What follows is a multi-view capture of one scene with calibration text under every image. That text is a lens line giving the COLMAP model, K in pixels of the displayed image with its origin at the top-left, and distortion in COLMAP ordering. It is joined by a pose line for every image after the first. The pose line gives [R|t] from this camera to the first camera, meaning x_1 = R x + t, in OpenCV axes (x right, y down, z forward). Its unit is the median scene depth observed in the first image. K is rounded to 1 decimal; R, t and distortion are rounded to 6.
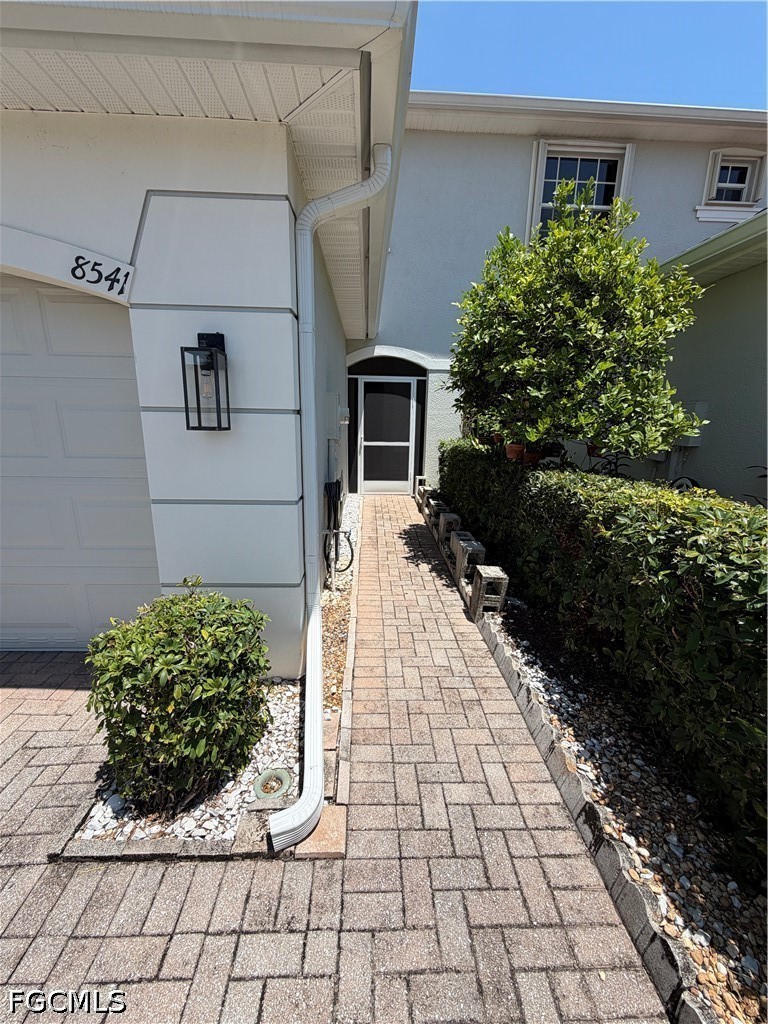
lens RADIAL K [[407.8, 0, 384.0], [0, 407.8, 512.0], [0, 0, 1]] dist [0.000558, 0.000042]
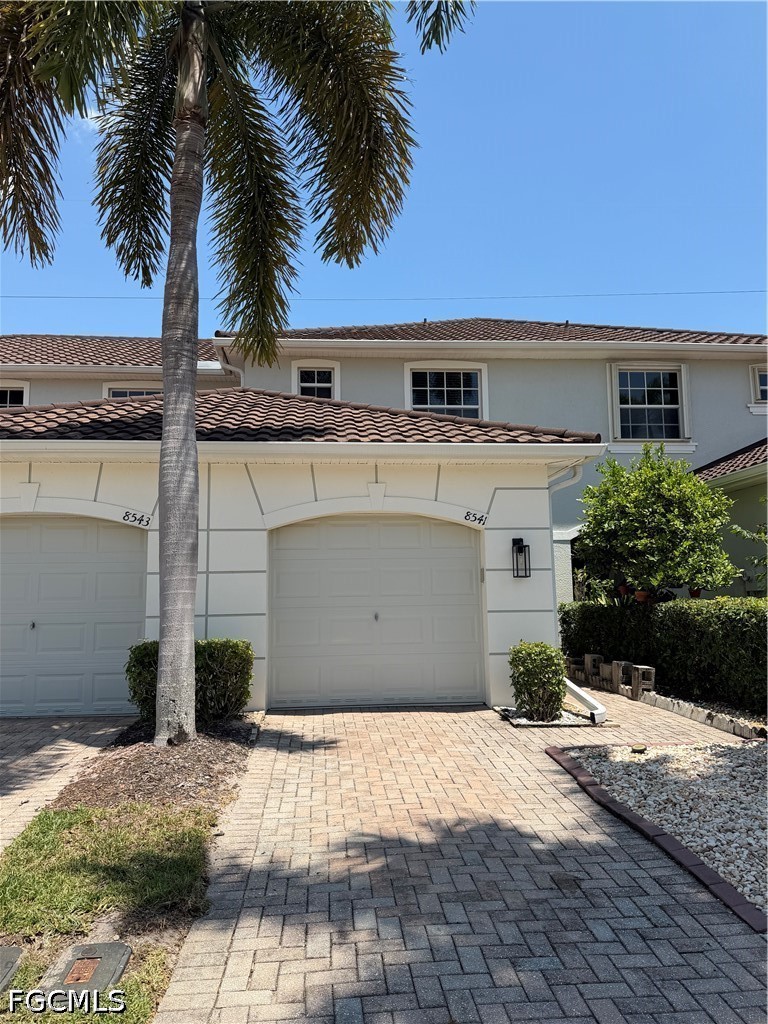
lens RADIAL K [[724.7, 0, 384.0], [0, 724.7, 512.0], [0, 0, 1]] dist [0.036074, -0.000879]
pose [[0.998813, -0.027744, 0.040040, -0.911507], [0.040002, 0.936211, -0.349154, 0.576031], [-0.027799, 0.350341, 0.936210, -1.996480]]
